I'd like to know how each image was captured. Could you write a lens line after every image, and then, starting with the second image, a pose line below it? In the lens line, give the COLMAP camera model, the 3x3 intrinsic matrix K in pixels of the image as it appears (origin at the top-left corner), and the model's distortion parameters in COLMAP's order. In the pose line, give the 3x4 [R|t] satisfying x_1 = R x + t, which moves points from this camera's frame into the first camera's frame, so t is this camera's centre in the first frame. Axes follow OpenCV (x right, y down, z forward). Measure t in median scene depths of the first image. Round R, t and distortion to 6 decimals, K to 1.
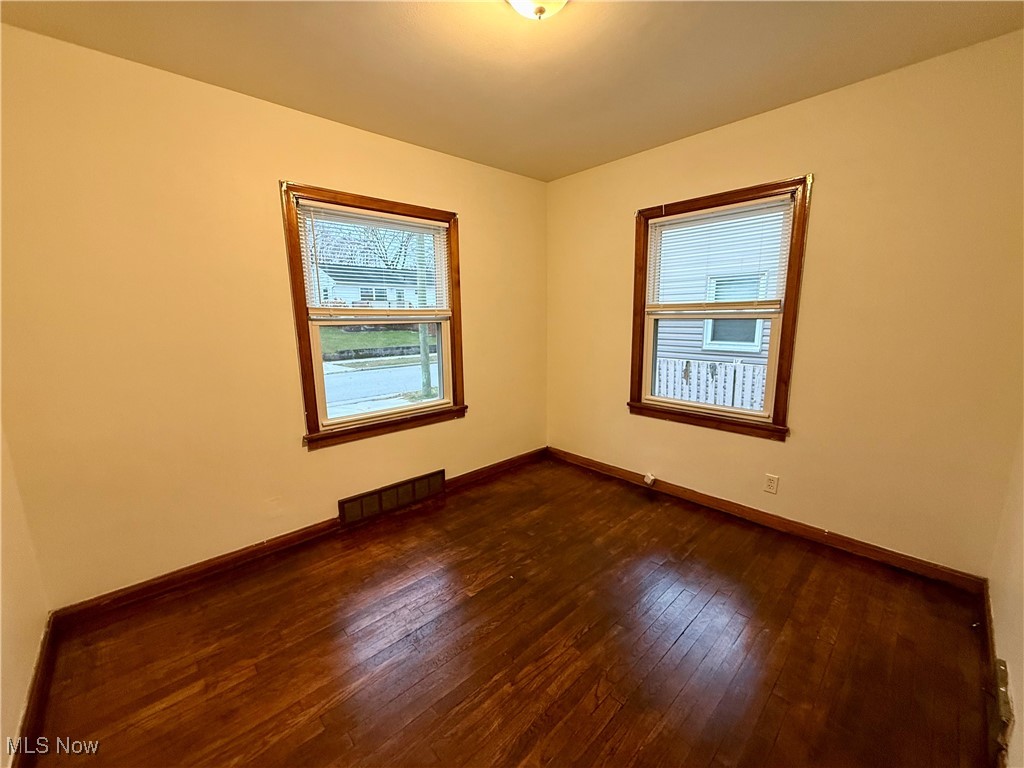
lens RADIAL K [[407.6, 0, 510.5], [0, 407.6, 383.5], [0, 0, 1]] dist [0.000550, -0.000076]
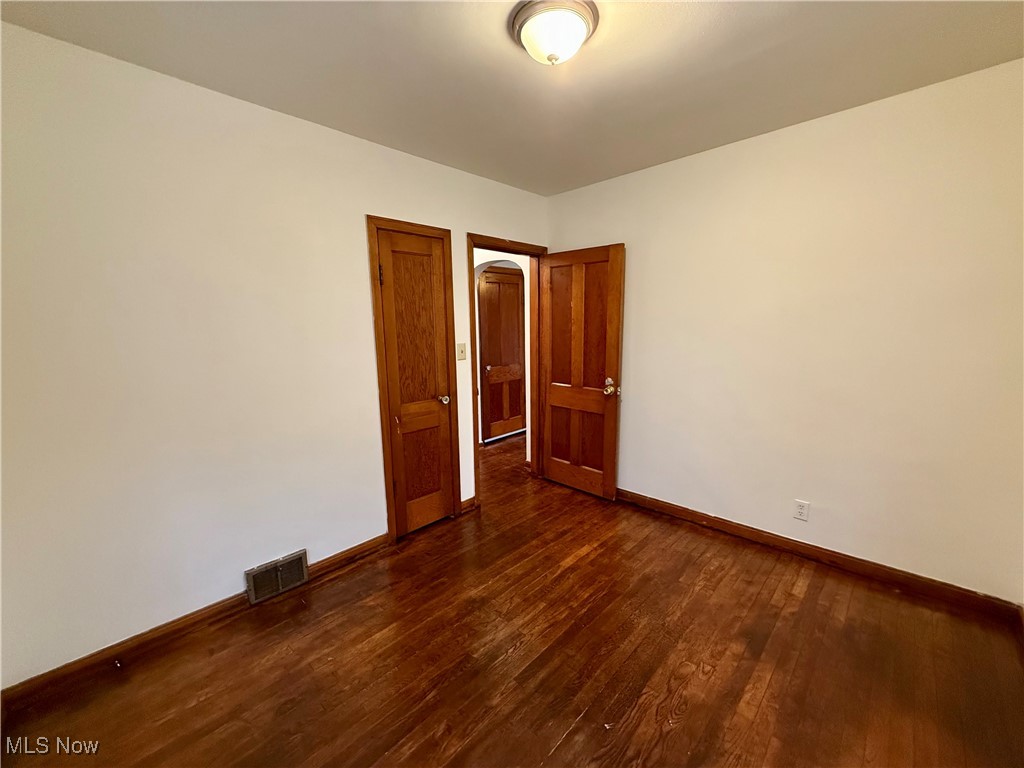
lens RADIAL K [[407.6, 0, 510.5], [0, 407.6, 383.5], [0, 0, 1]] dist [0.000550, -0.000076]
pose [[-0.997886, 0.040694, -0.050666, 0.218349], [0.022059, 0.945480, 0.324931, -0.360586], [0.061127, 0.323126, -0.944380, 1.811615]]
